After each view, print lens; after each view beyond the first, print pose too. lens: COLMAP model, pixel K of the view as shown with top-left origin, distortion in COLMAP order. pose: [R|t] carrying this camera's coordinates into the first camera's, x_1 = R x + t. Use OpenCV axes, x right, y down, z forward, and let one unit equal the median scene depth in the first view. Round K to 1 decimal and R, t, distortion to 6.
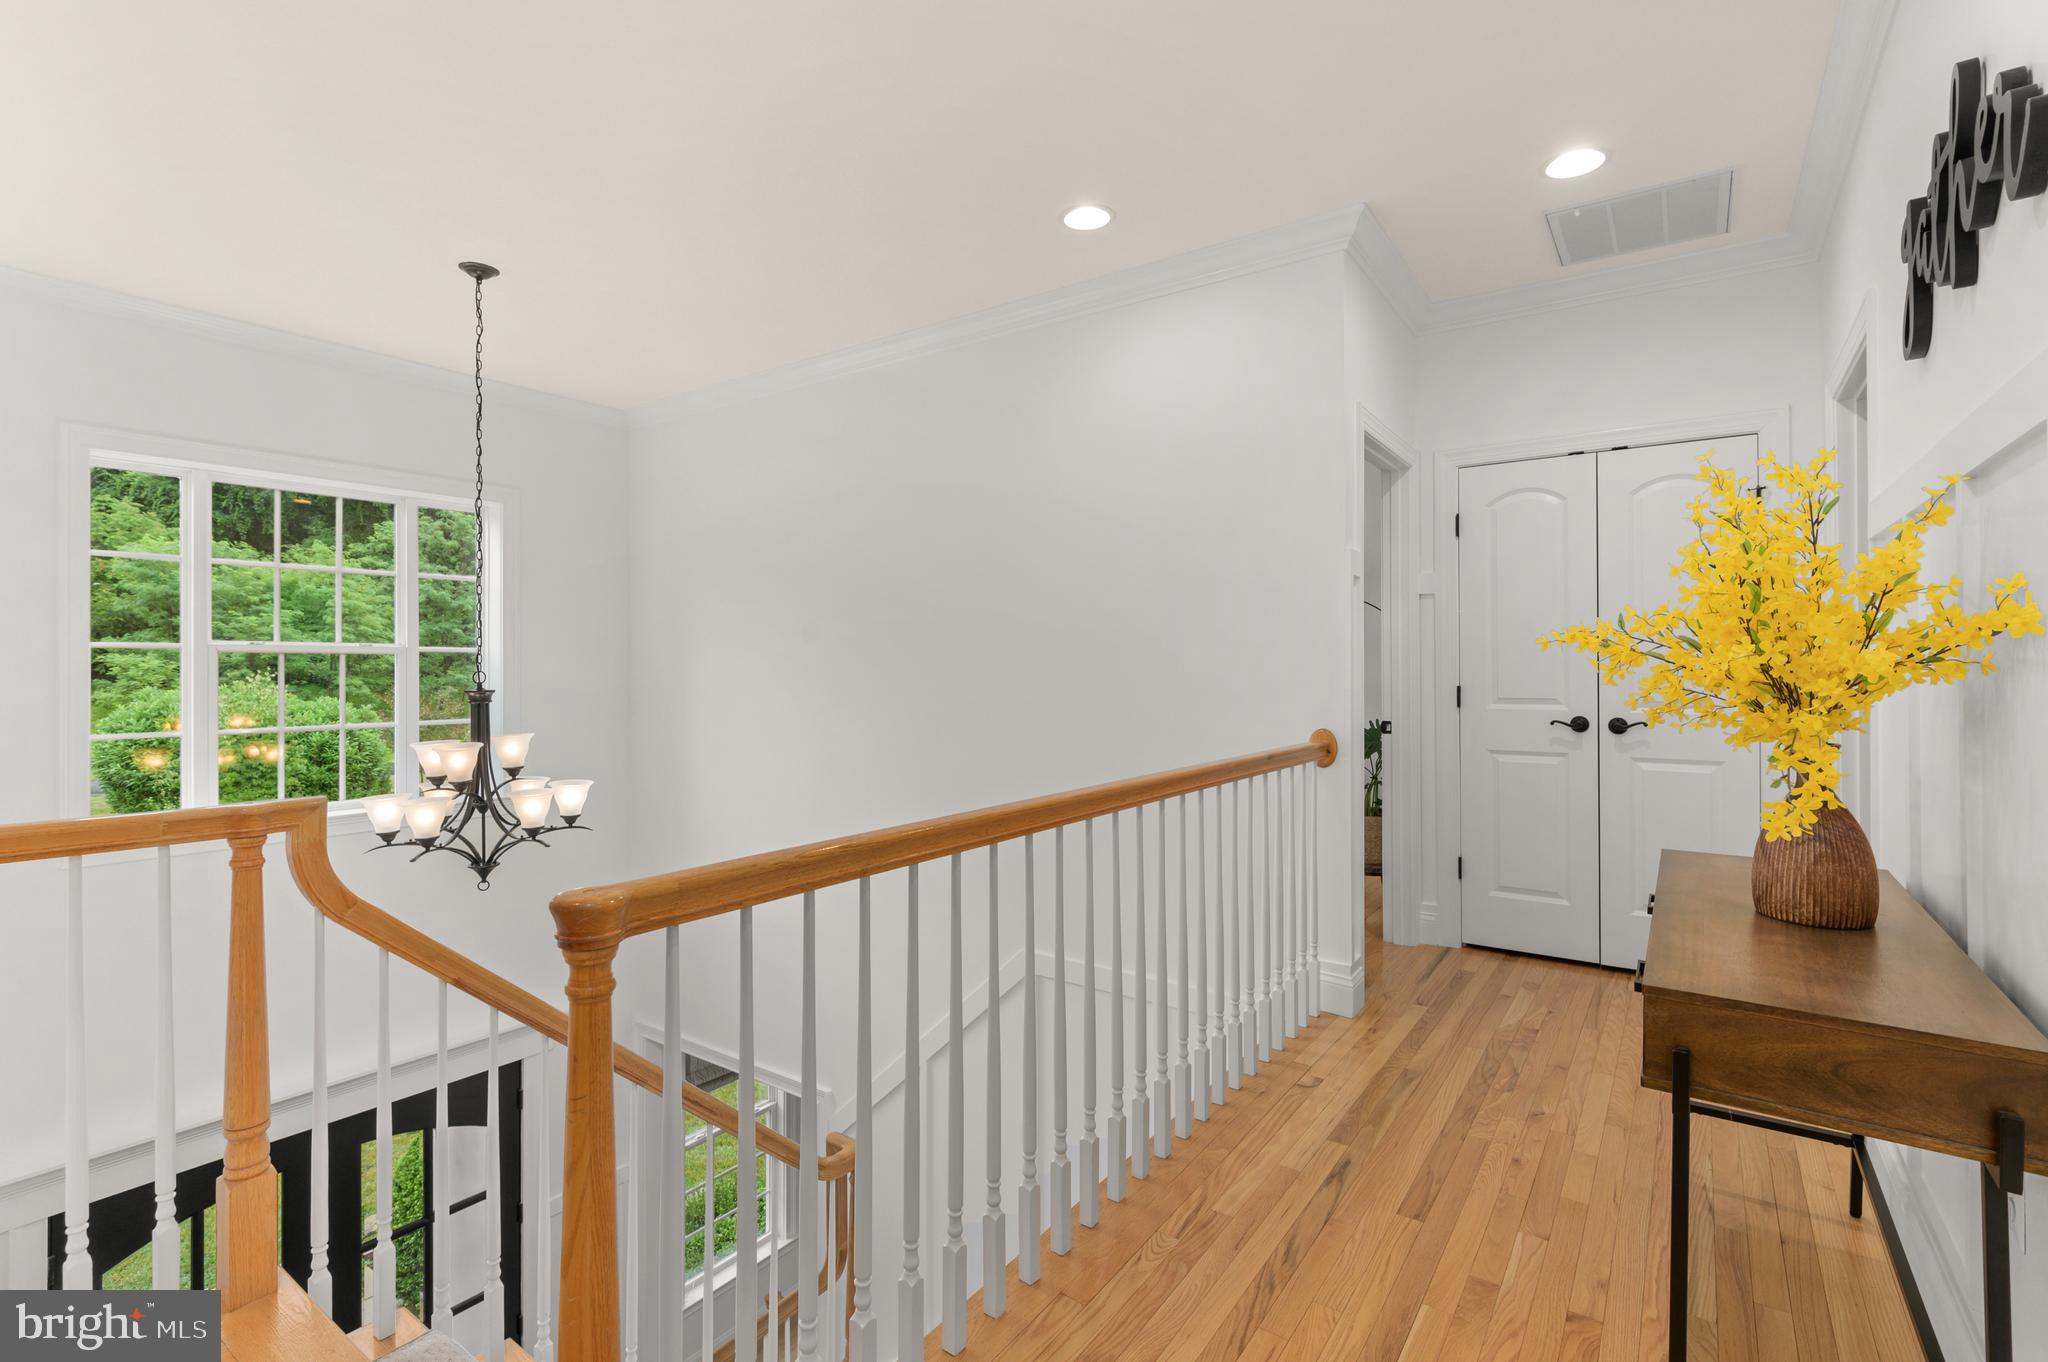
lens RADIAL K [[942.3, 0, 1023.4], [0, 942.3, 667.6], [0, 0, 1]] dist [0.011130, -0.010470]
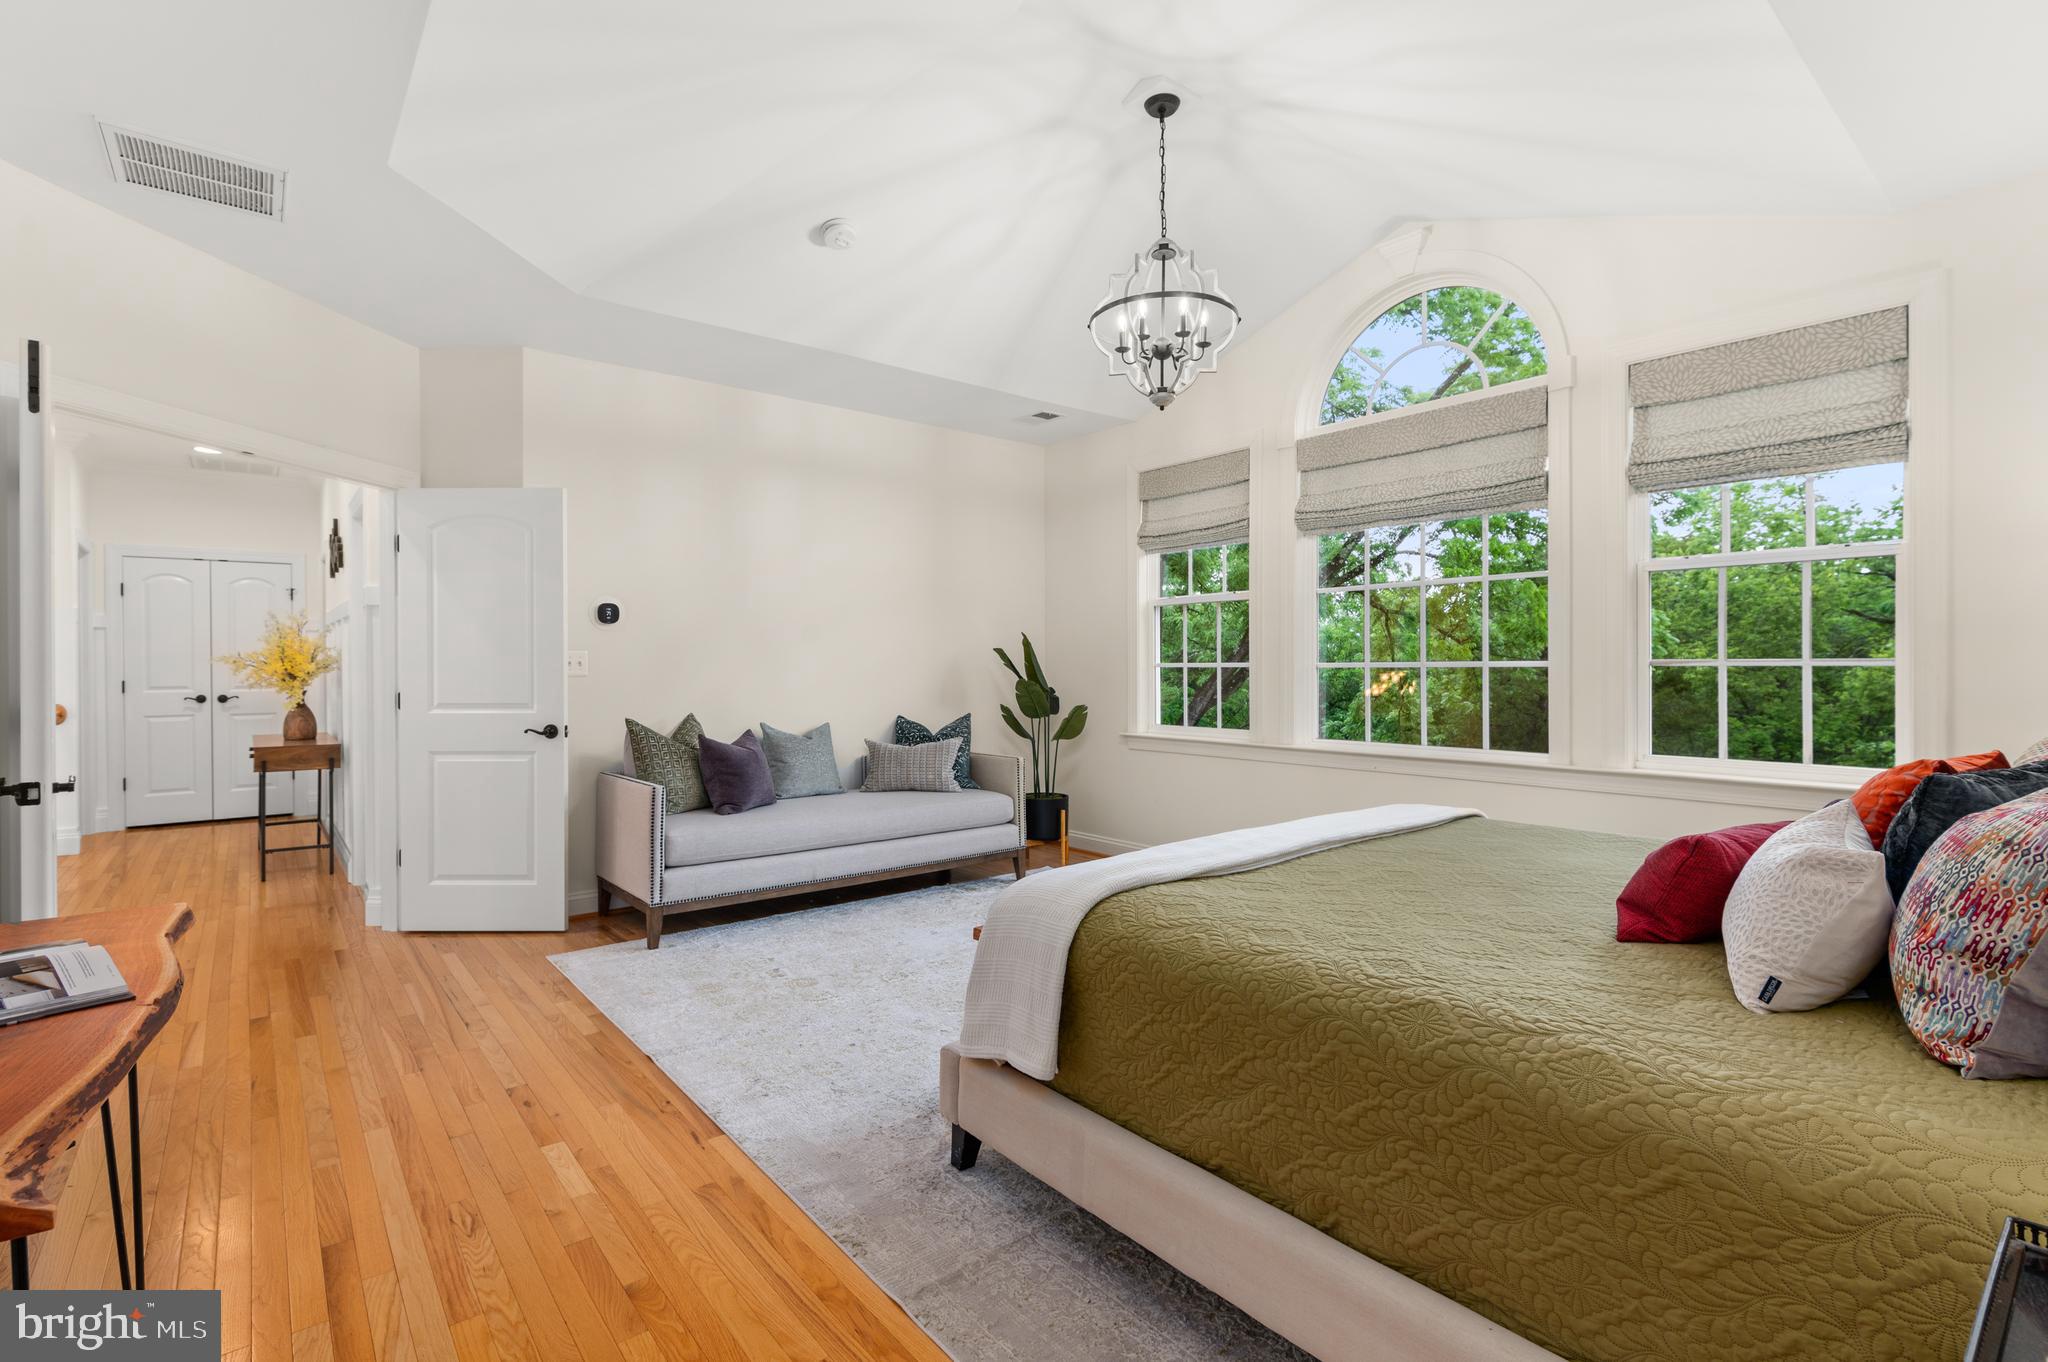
lens RADIAL K [[942.3, 0, 1026.7], [0, 942.3, 674.3], [0, 0, 1]] dist [0.011130, -0.010470]
pose [[0.262339, -0.006978, 0.964951, -1.660426], [0.002737, 0.999975, 0.006487, 0.002602], [-0.964972, 0.000939, 0.262351, -2.271952]]
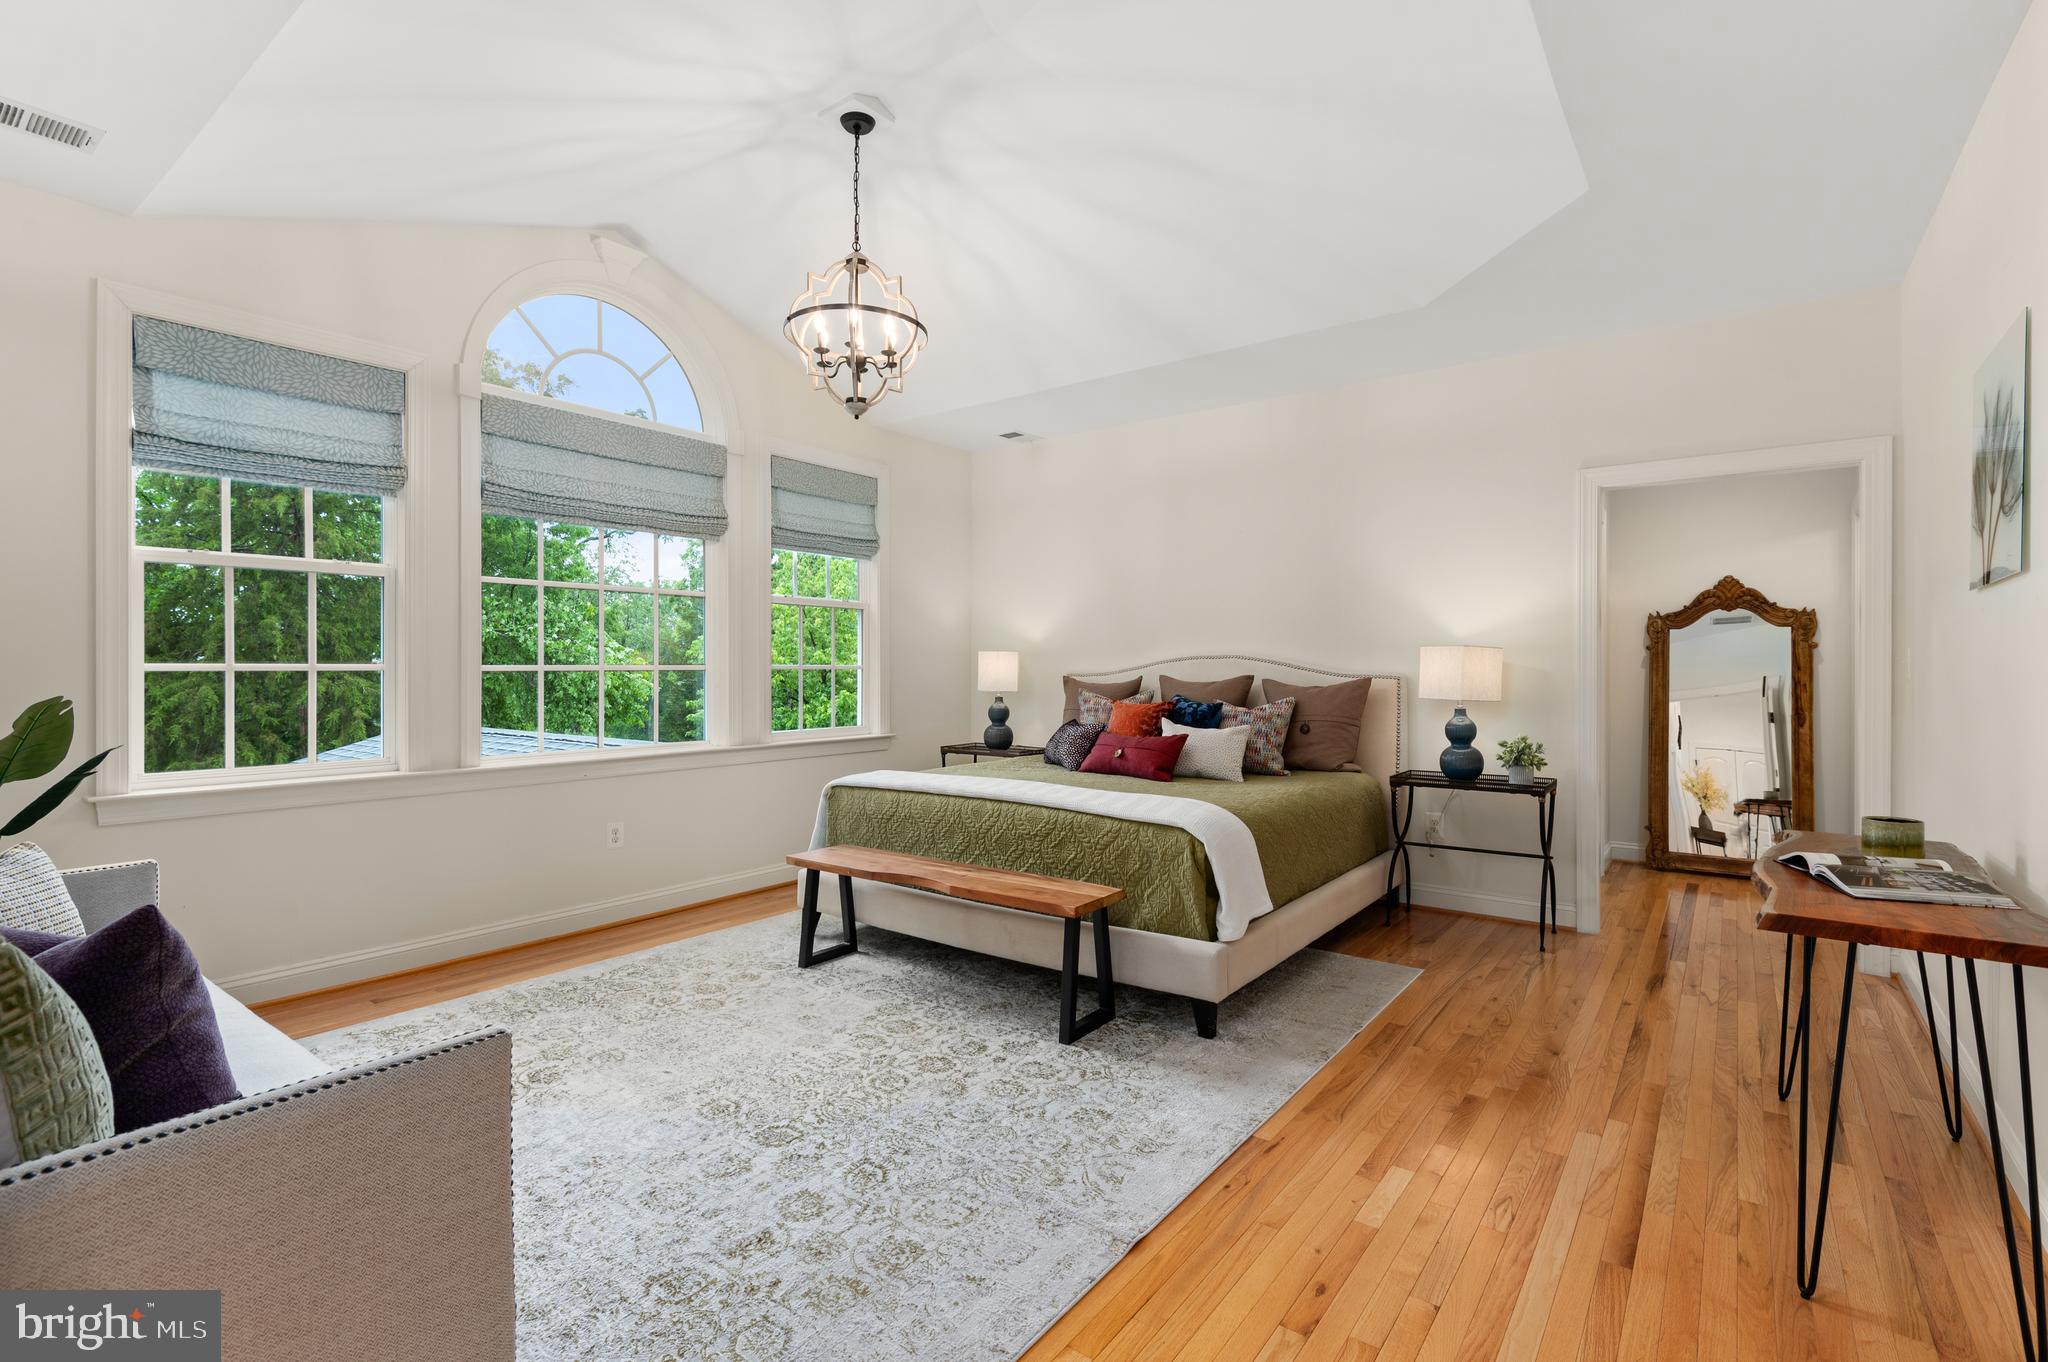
lens RADIAL K [[942.3, 0, 1026.2], [0, 942.3, 672.0], [0, 0, 1]] dist [0.011130, -0.010470]
pose [[-0.999673, 0.001535, 0.025536, 2.558458], [0.001646, 0.999989, 0.004316, -0.008524], [-0.025529, 0.004357, -0.999665, 3.819230]]
